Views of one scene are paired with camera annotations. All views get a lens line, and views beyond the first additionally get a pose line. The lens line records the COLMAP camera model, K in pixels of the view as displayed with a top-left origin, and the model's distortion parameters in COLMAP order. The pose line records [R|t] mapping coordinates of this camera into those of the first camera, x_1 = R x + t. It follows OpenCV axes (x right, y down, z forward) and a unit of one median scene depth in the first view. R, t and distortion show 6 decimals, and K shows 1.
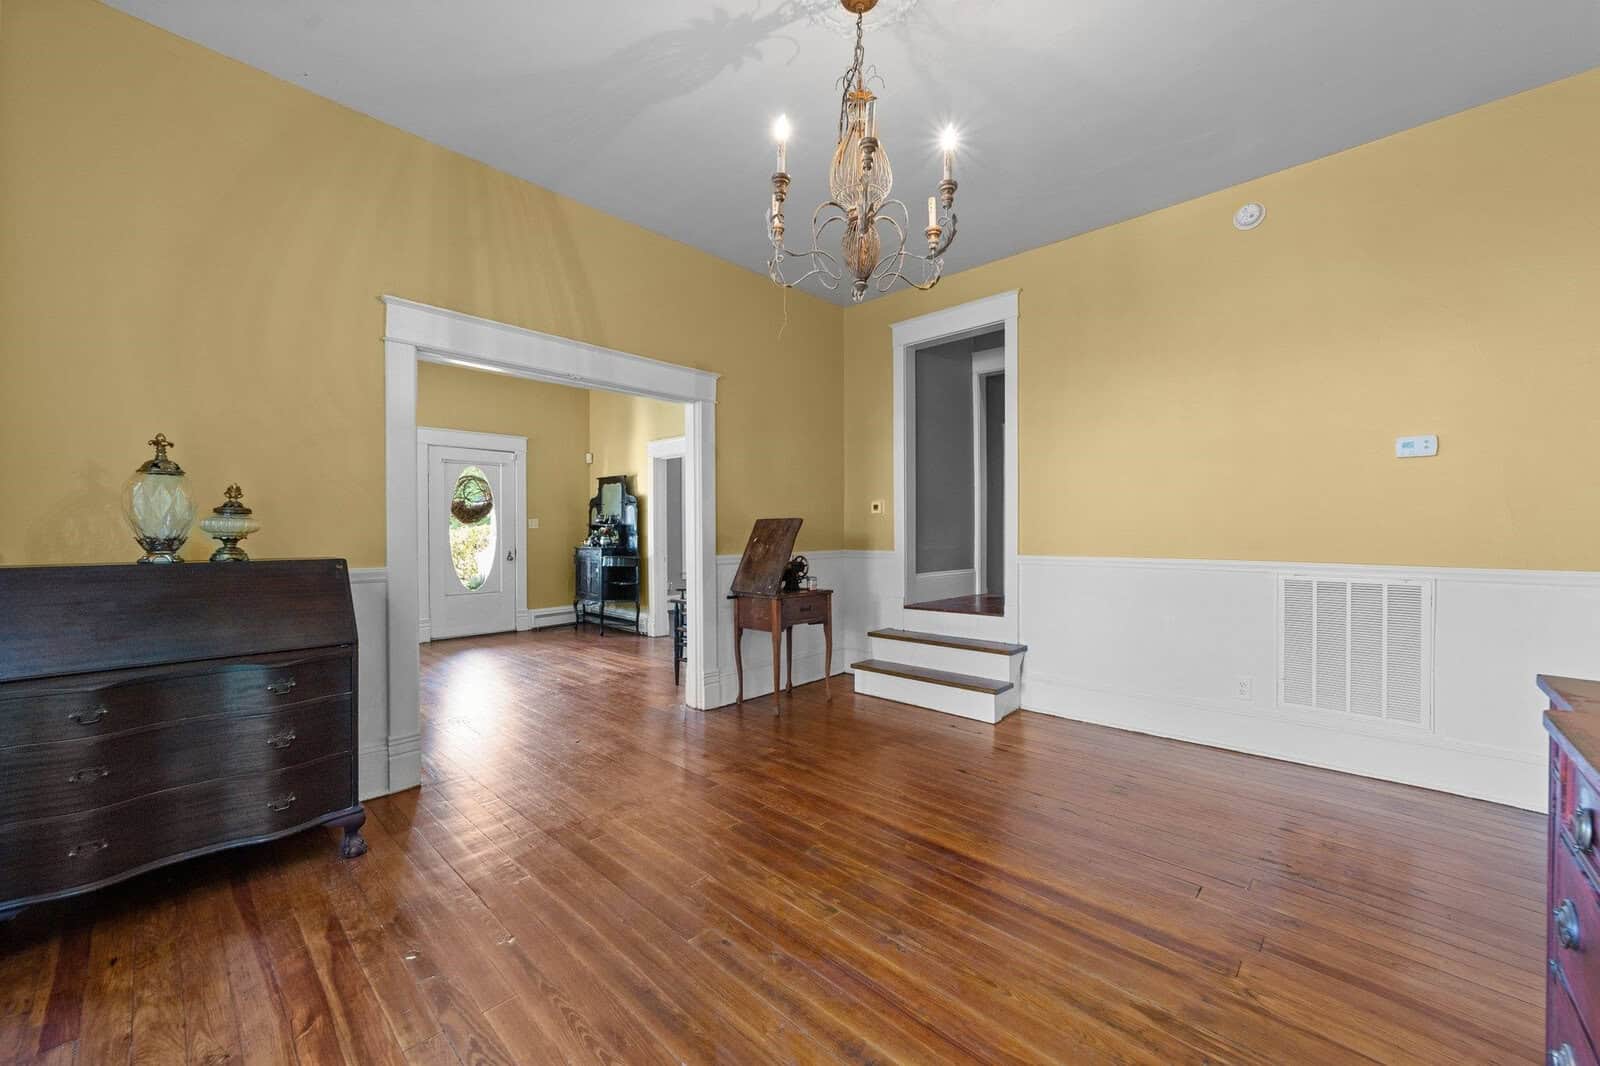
lens RADIAL K [[610.7, 0, 799.0], [0, 610.7, 538.0], [0, 0, 1]] dist [-0.024610, 0.007781]
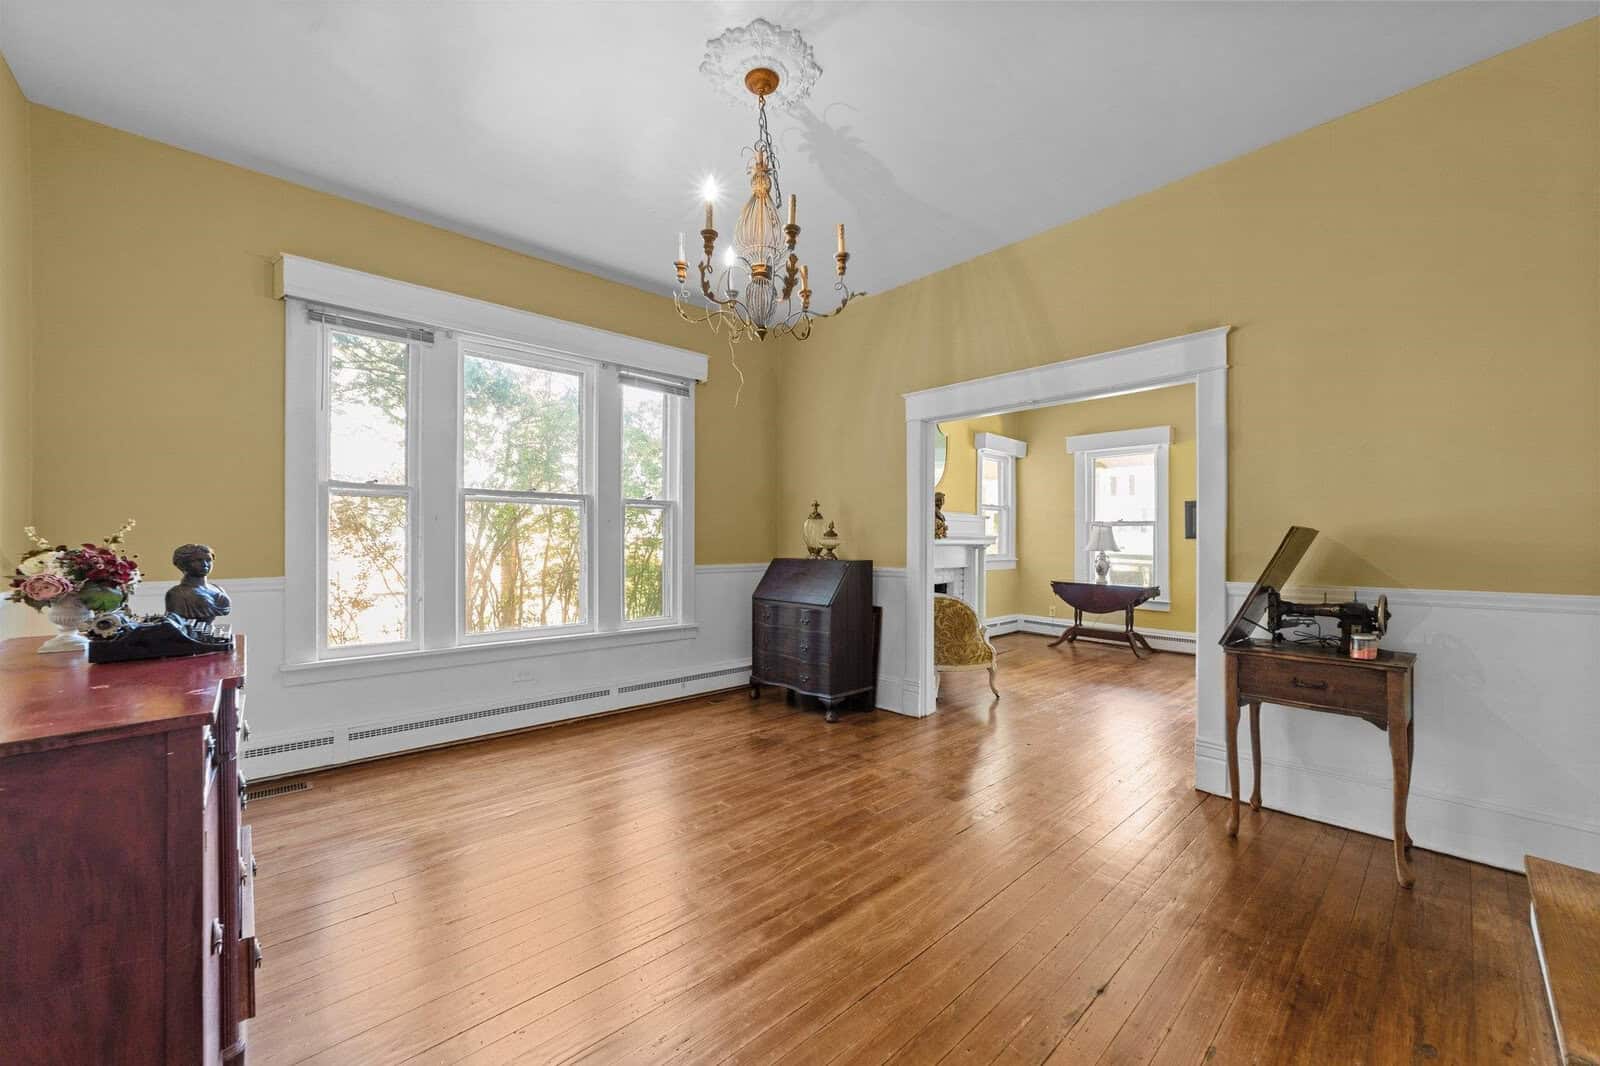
lens RADIAL K [[610.7, 0, 799.0], [0, 610.7, 538.0], [0, 0, 1]] dist [-0.024610, 0.007781]
pose [[-0.071069, -0.005675, -0.997455, 1.114149], [-0.016836, 0.999848, -0.004489, -0.022729], [0.997329, 0.016474, -0.071154, 1.027004]]
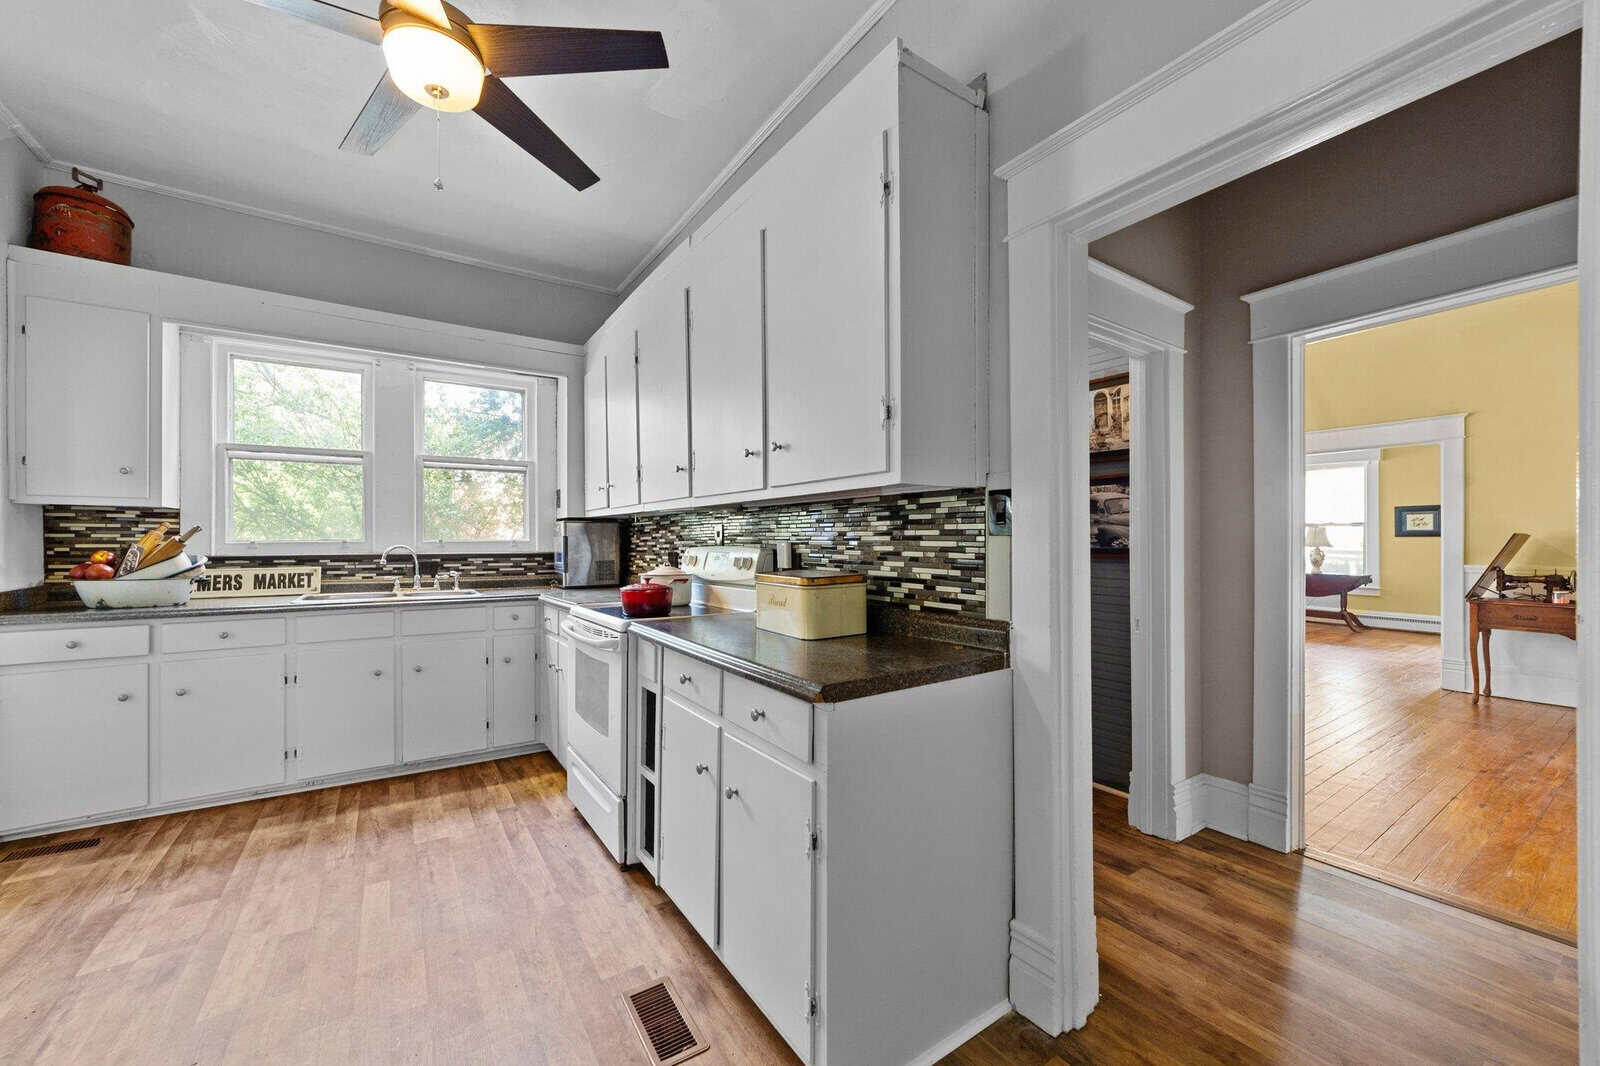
lens RADIAL K [[610.7, 0, 799.0], [0, 610.7, 538.0], [0, 0, 1]] dist [-0.024610, 0.007781]
pose [[-0.228258, -0.000805, -0.973600, 2.394455], [-0.012411, 0.999921, 0.002083, -0.022202], [0.973521, 0.012559, -0.228250, 0.018600]]
